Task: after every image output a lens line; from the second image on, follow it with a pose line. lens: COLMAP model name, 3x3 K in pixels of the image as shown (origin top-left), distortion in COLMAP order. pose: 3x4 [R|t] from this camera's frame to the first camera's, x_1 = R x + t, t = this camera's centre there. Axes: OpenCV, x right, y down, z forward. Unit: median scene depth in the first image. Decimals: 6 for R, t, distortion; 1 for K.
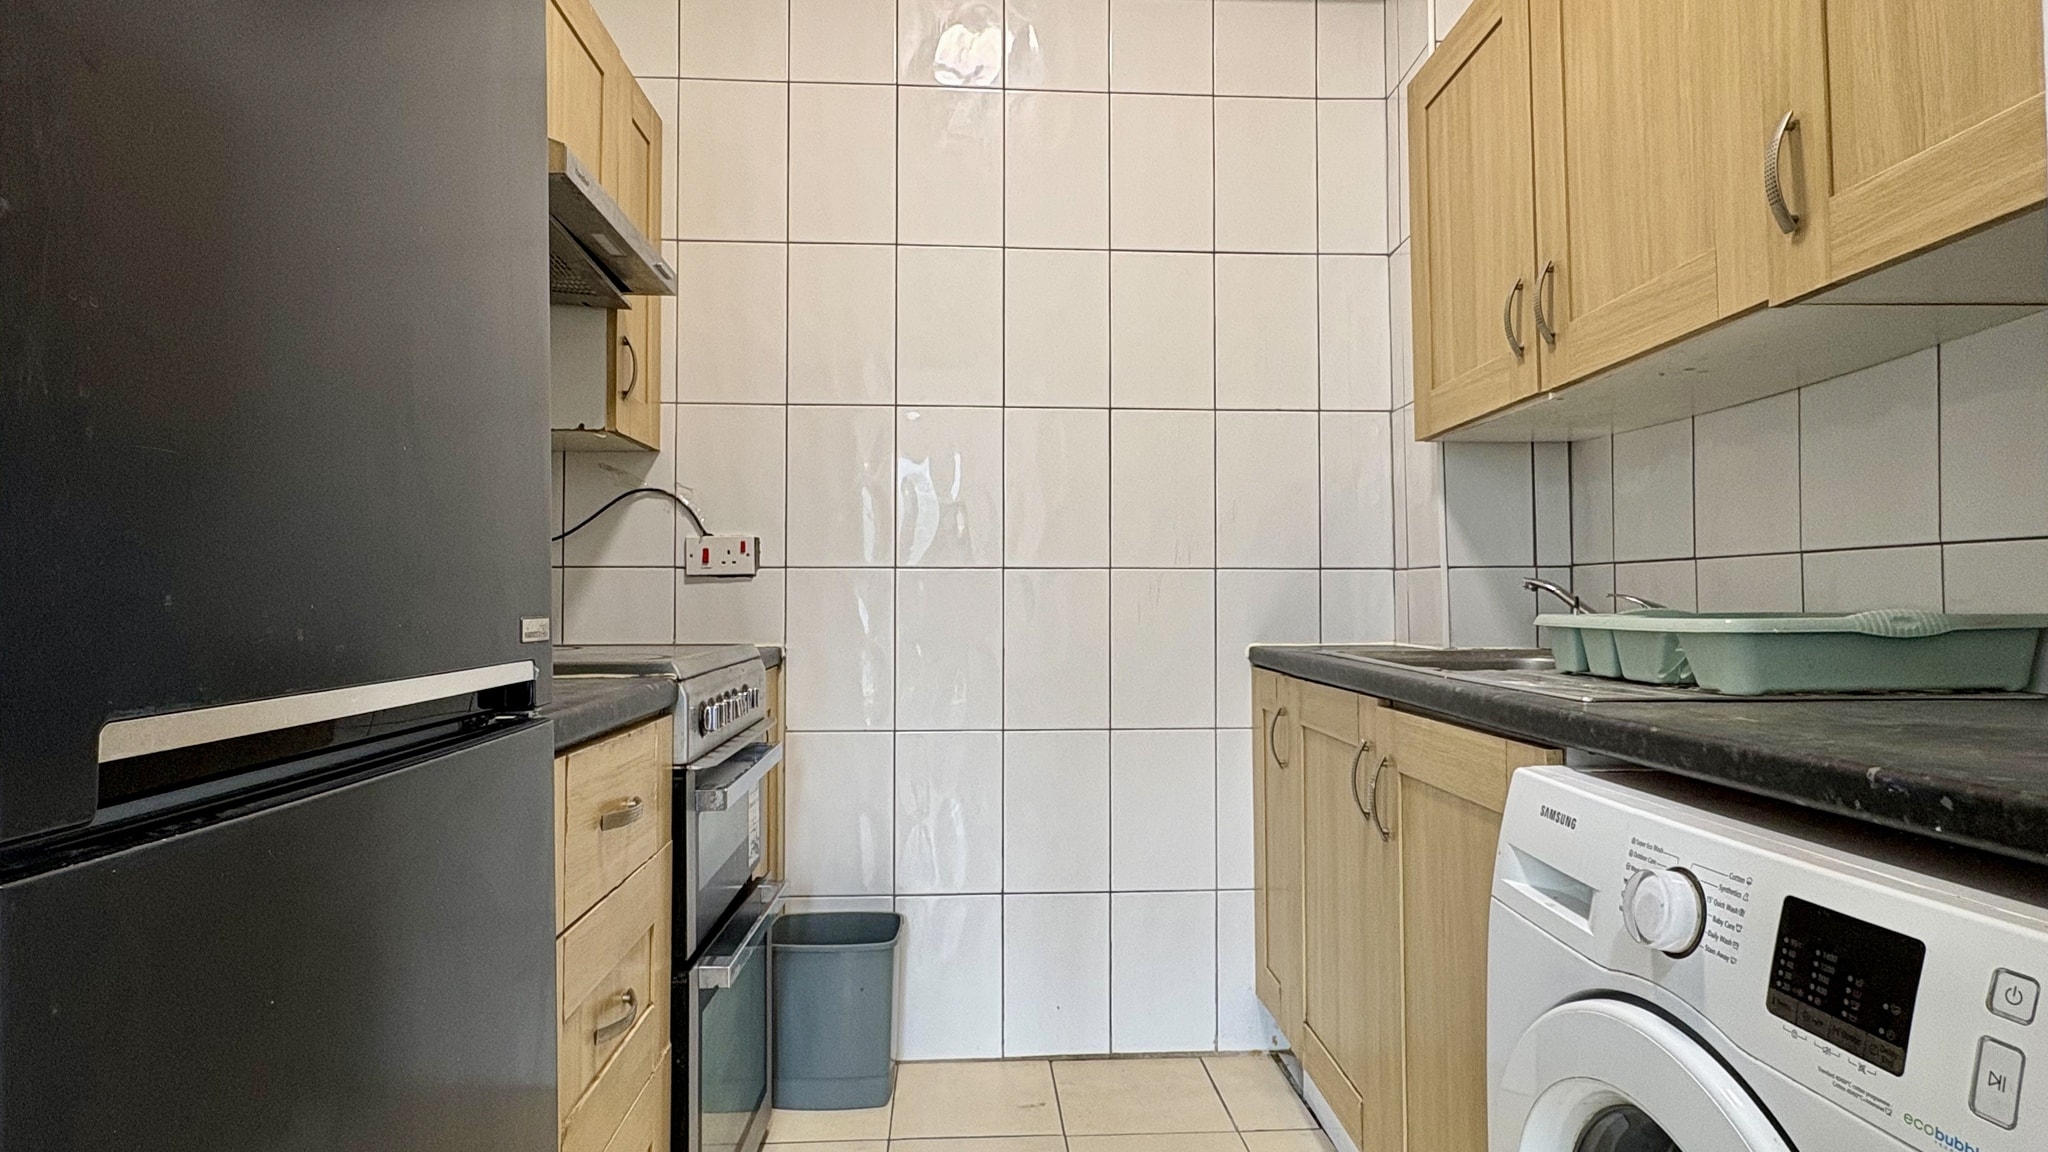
lens RADIAL K [[1104.7, 0, 1034.9], [0, 1104.7, 581.6], [0, 0, 1]] dist [-0.001430, -0.007641]
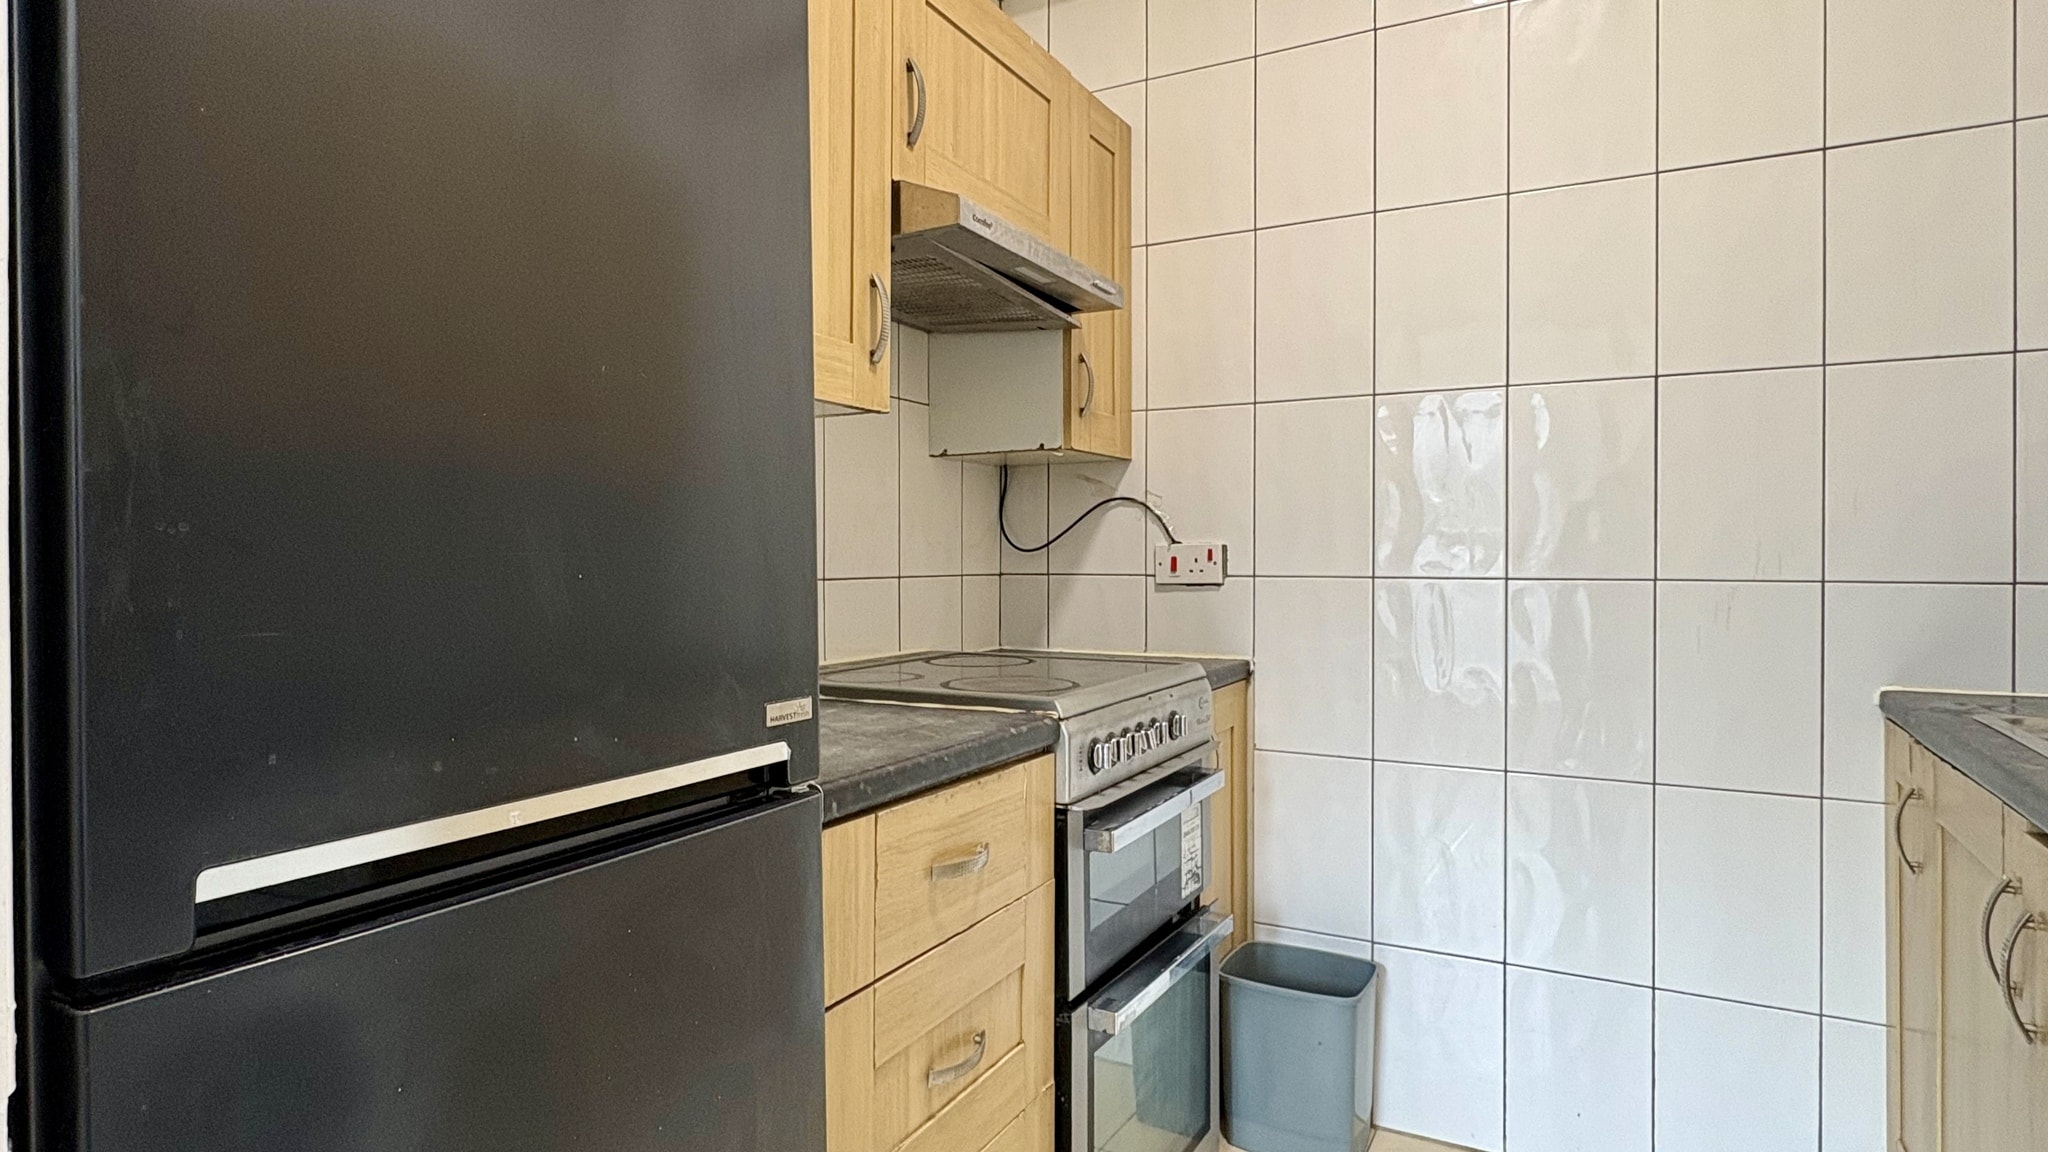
lens RADIAL K [[1104.7, 0, 1012.8], [0, 1104.7, 563.8], [0, 0, 1]] dist [-0.001430, -0.007641]
pose [[0.839788, 0.007536, -0.542862, 0.132009], [0.005983, 0.999714, 0.023134, -0.054116], [0.542882, -0.022676, 0.839503, 0.110093]]
